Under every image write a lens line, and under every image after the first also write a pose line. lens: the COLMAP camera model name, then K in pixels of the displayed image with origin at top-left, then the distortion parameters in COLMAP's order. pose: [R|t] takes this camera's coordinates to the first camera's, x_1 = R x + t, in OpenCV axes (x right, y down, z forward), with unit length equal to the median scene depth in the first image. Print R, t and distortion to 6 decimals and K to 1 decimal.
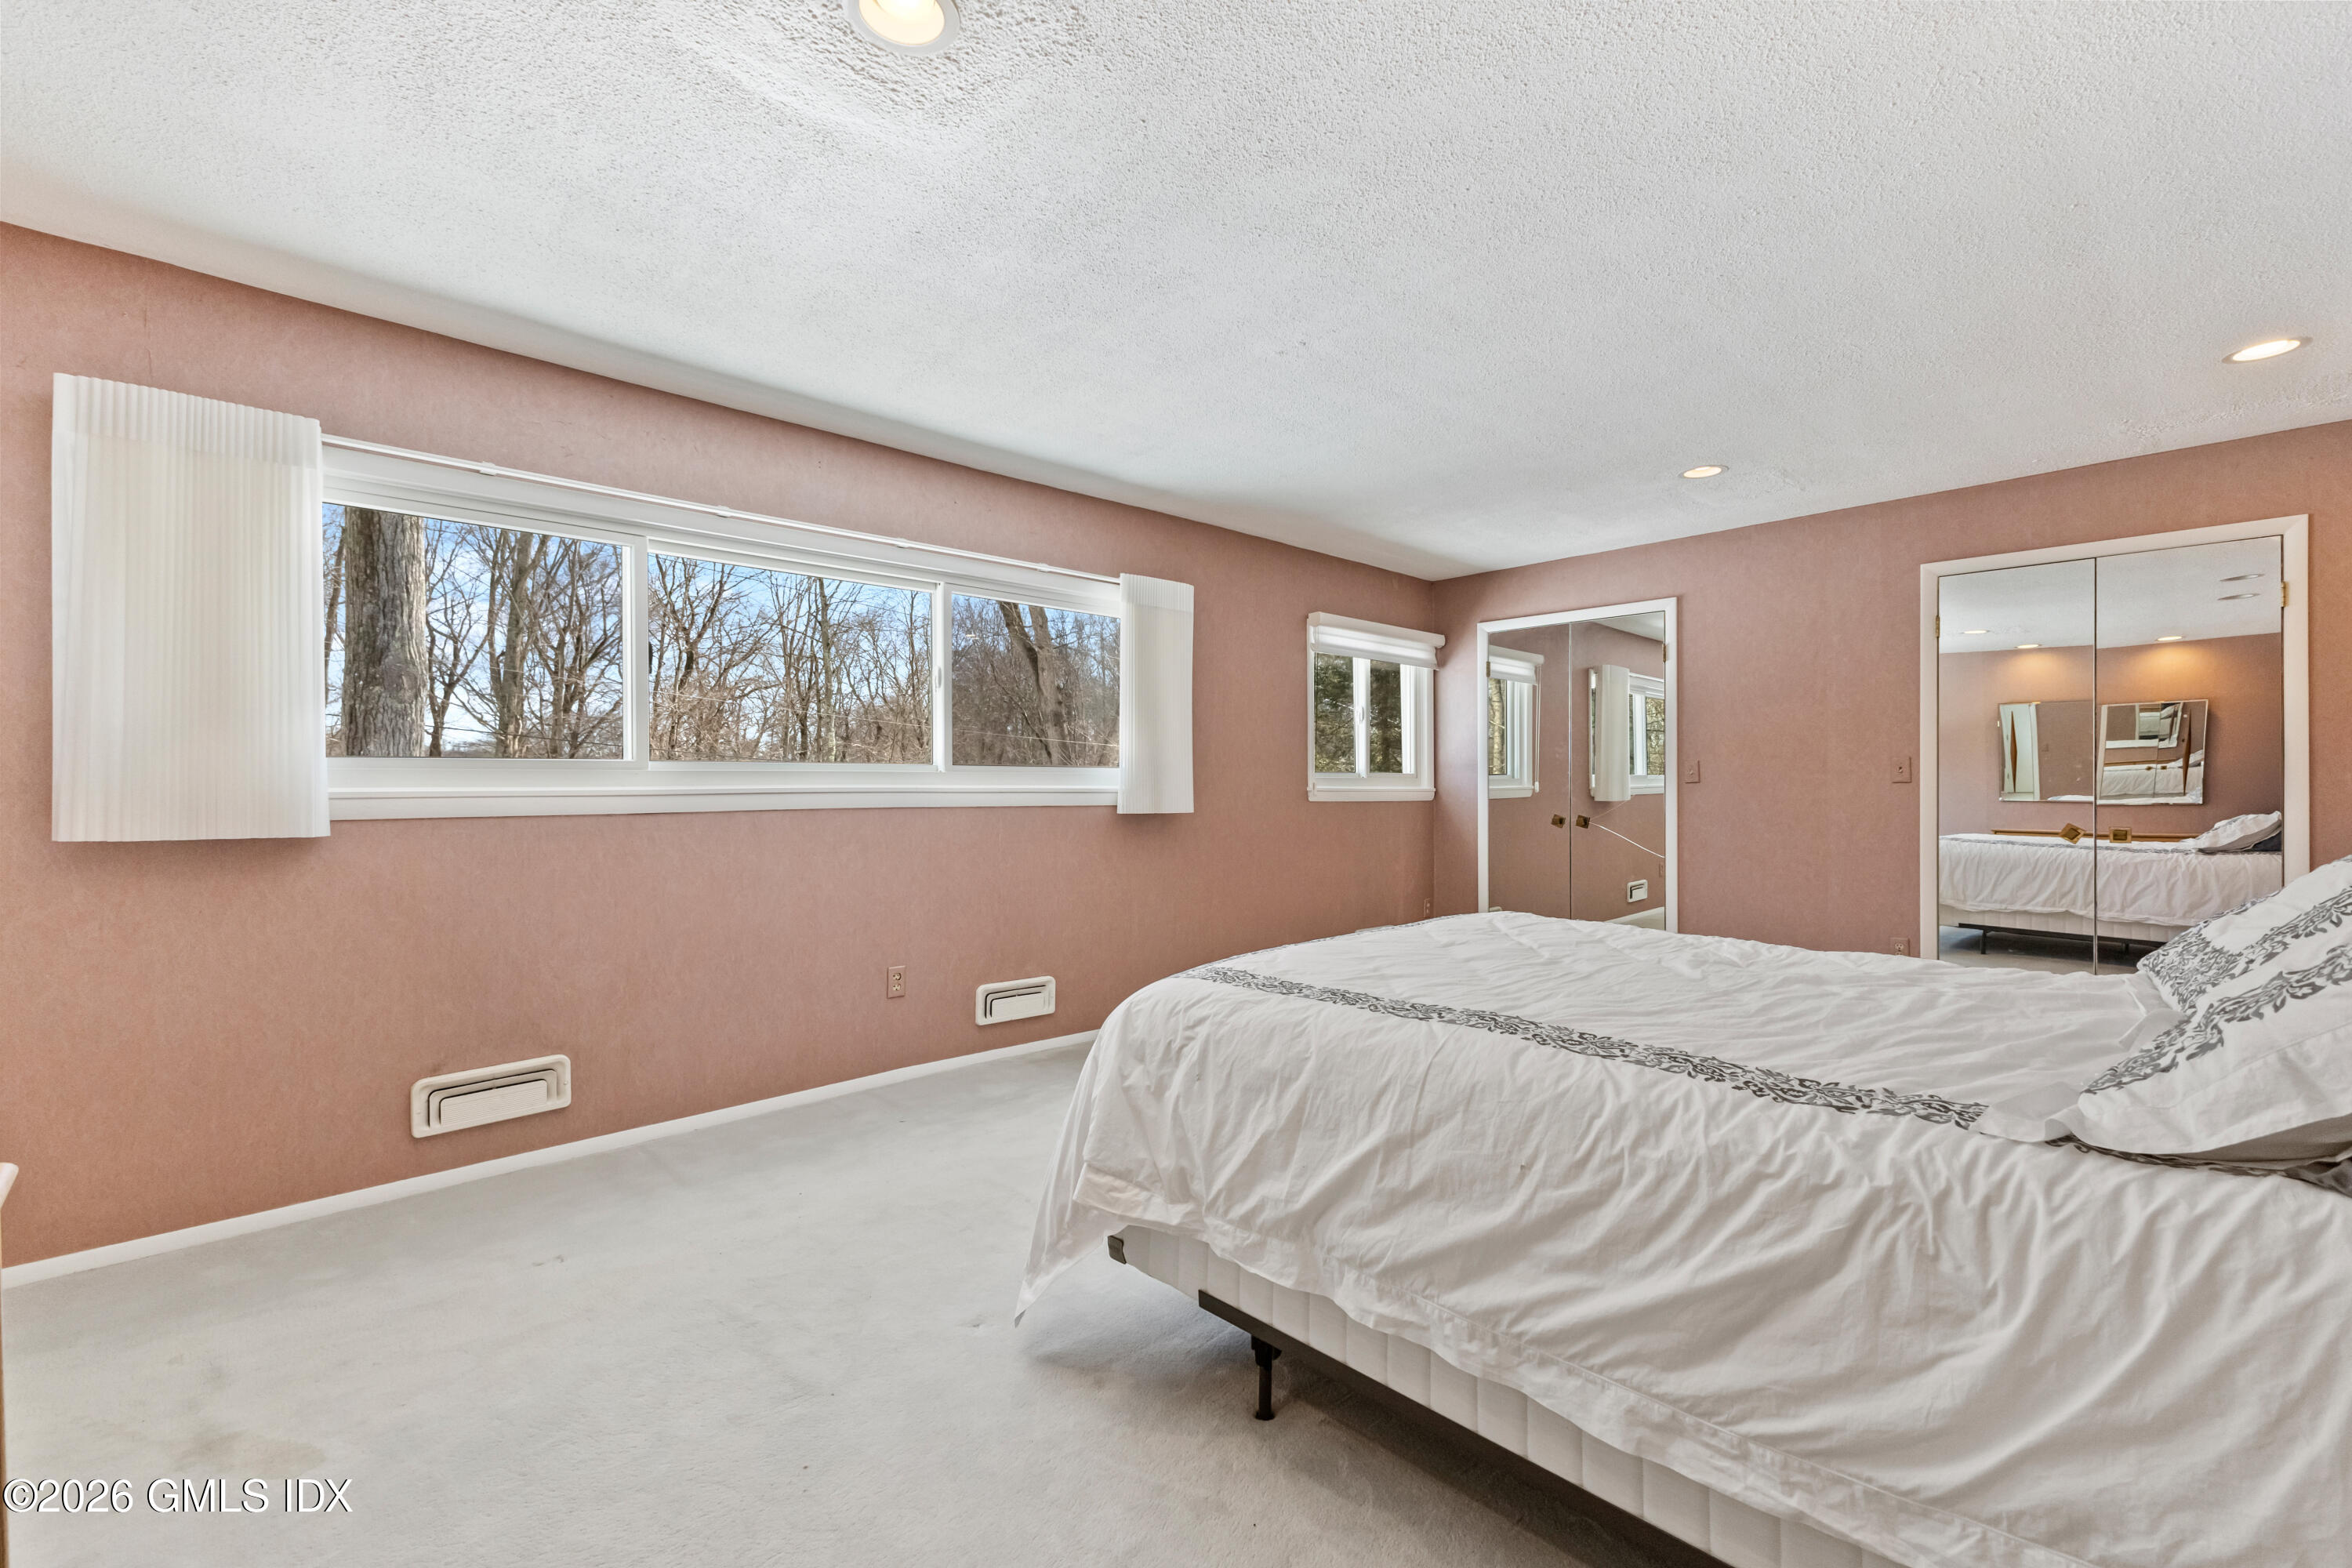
lens RADIAL K [[1022.0, 0, 1175.7], [0, 1022.0, 775.0], [0, 0, 1]] dist [0.011614, -0.002374]
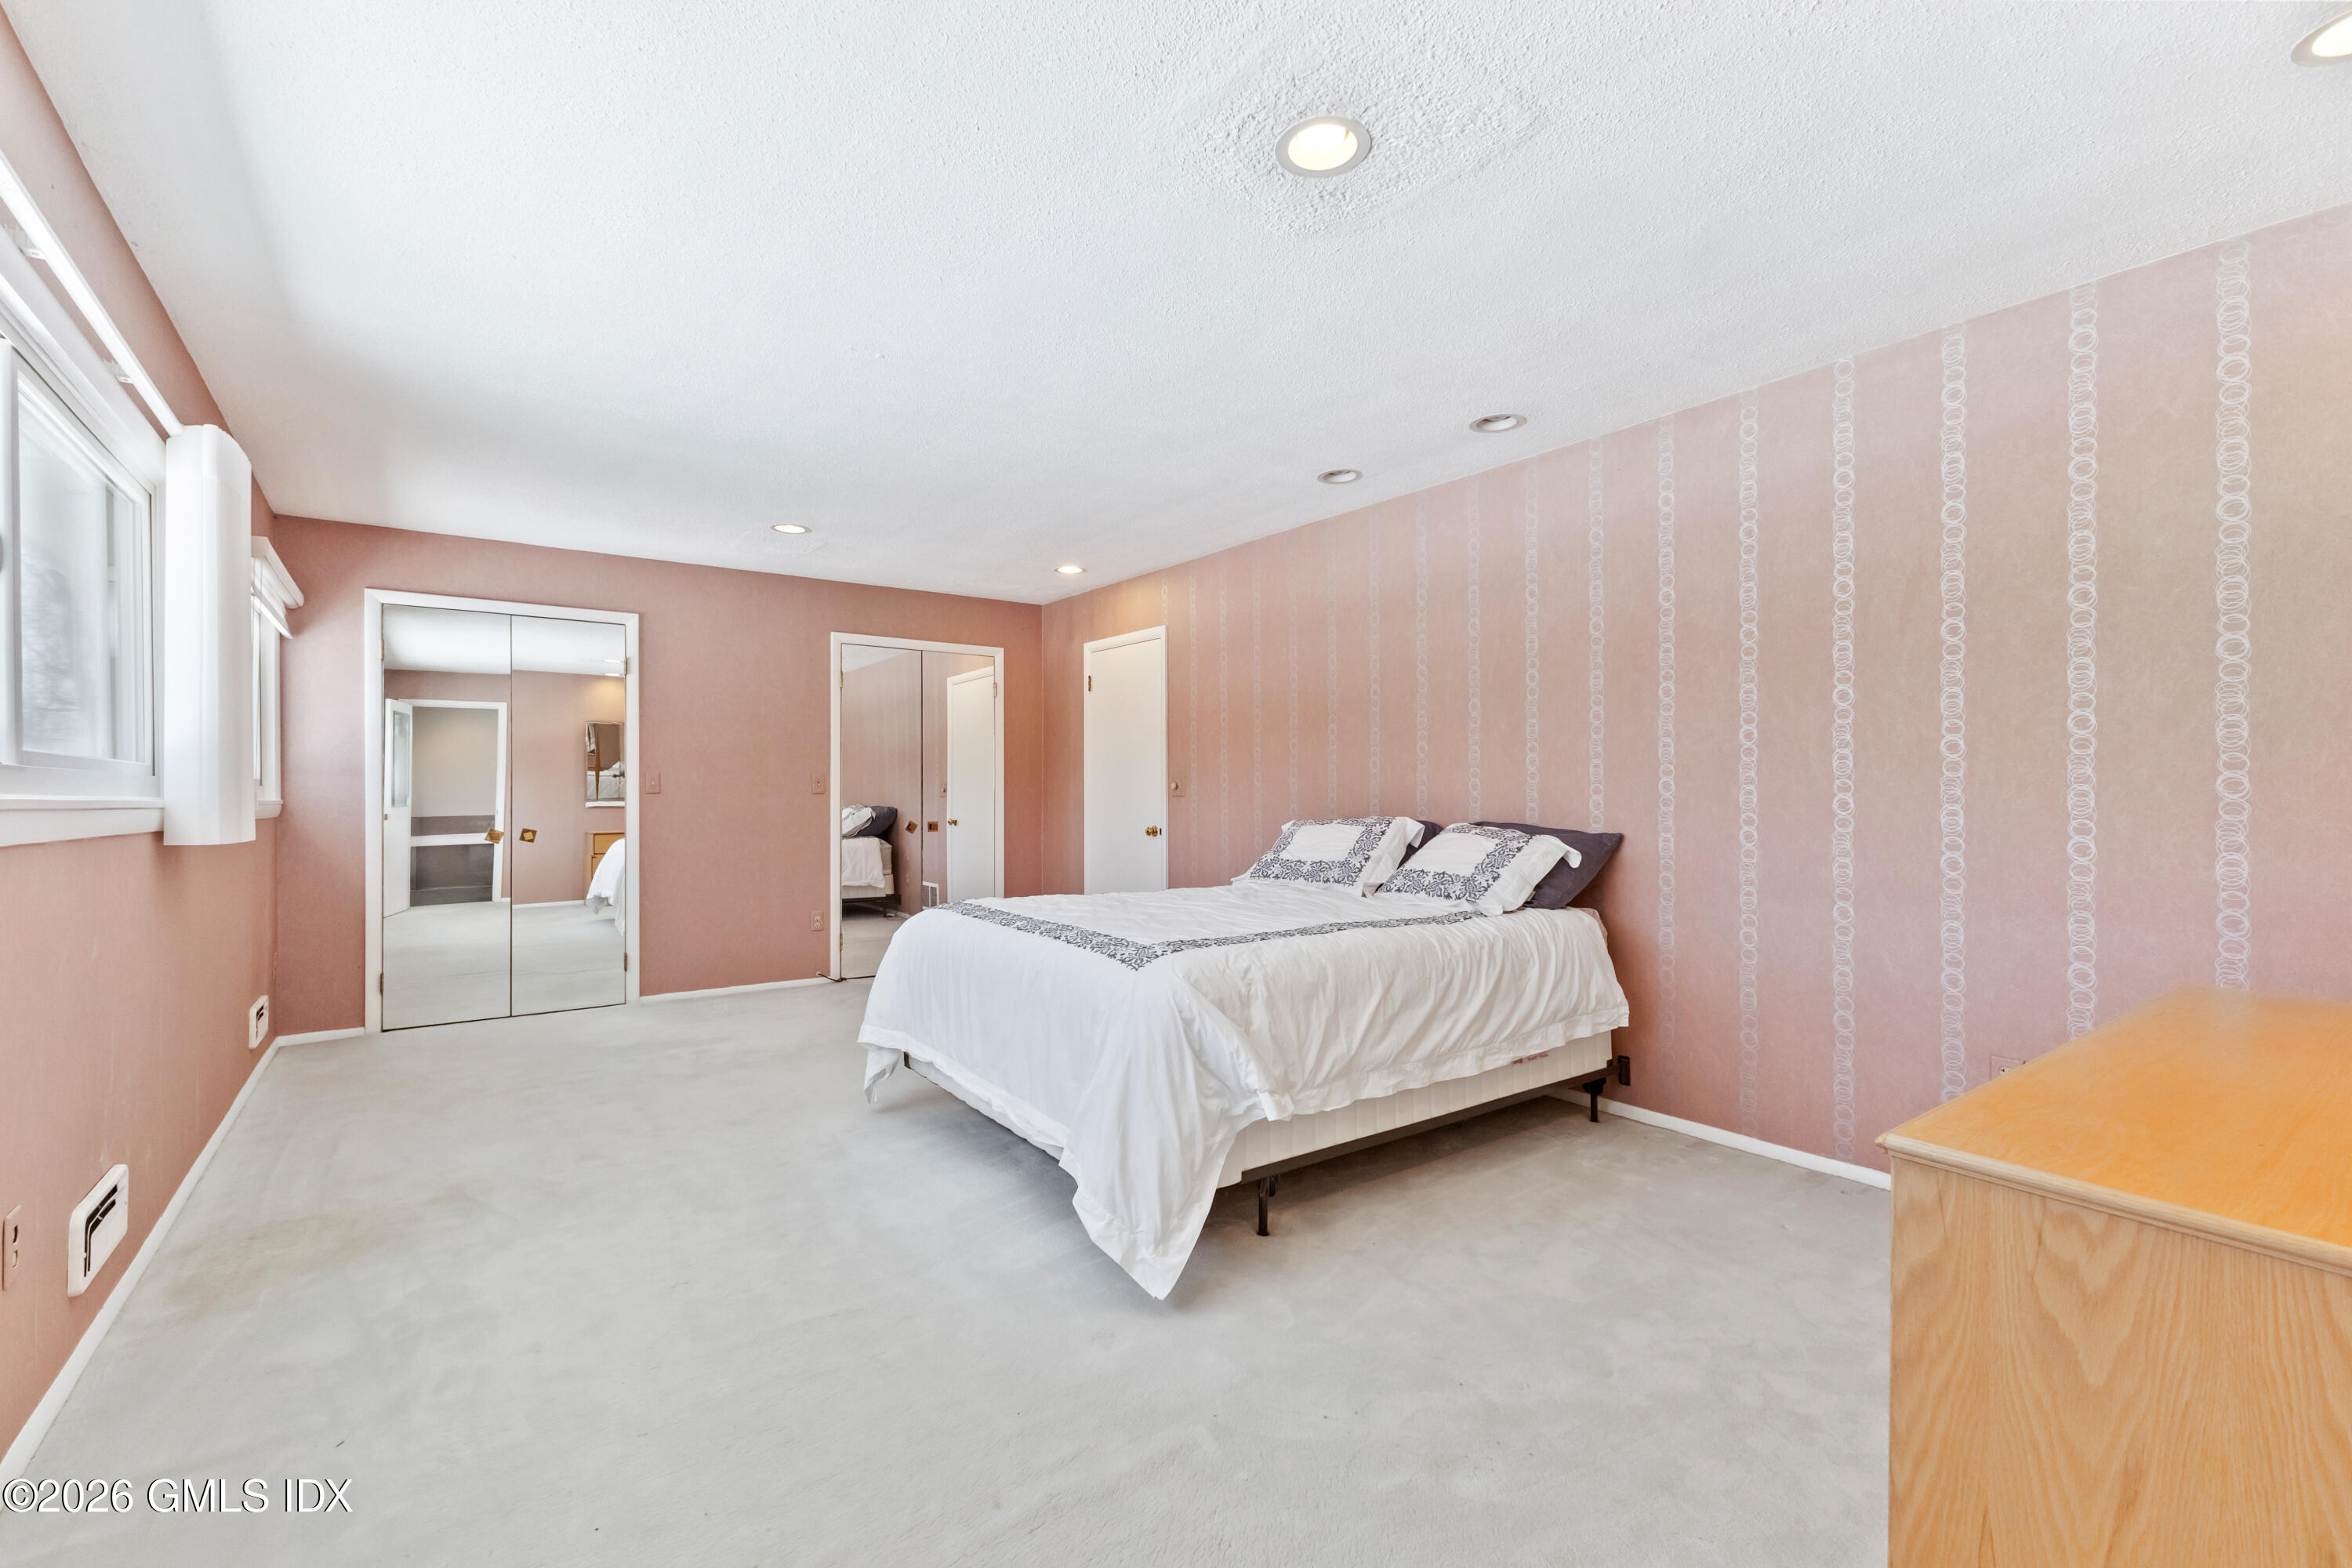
lens RADIAL K [[1022.0, 0, 1178.3], [0, 1022.0, 800.2], [0, 0, 1]] dist [0.011614, -0.002374]
pose [[0.112122, -0.002202, 0.993692, -1.527666], [-0.010674, 0.999937, 0.003420, 0.015854], [-0.993637, -0.010990, 0.112091, 1.092072]]
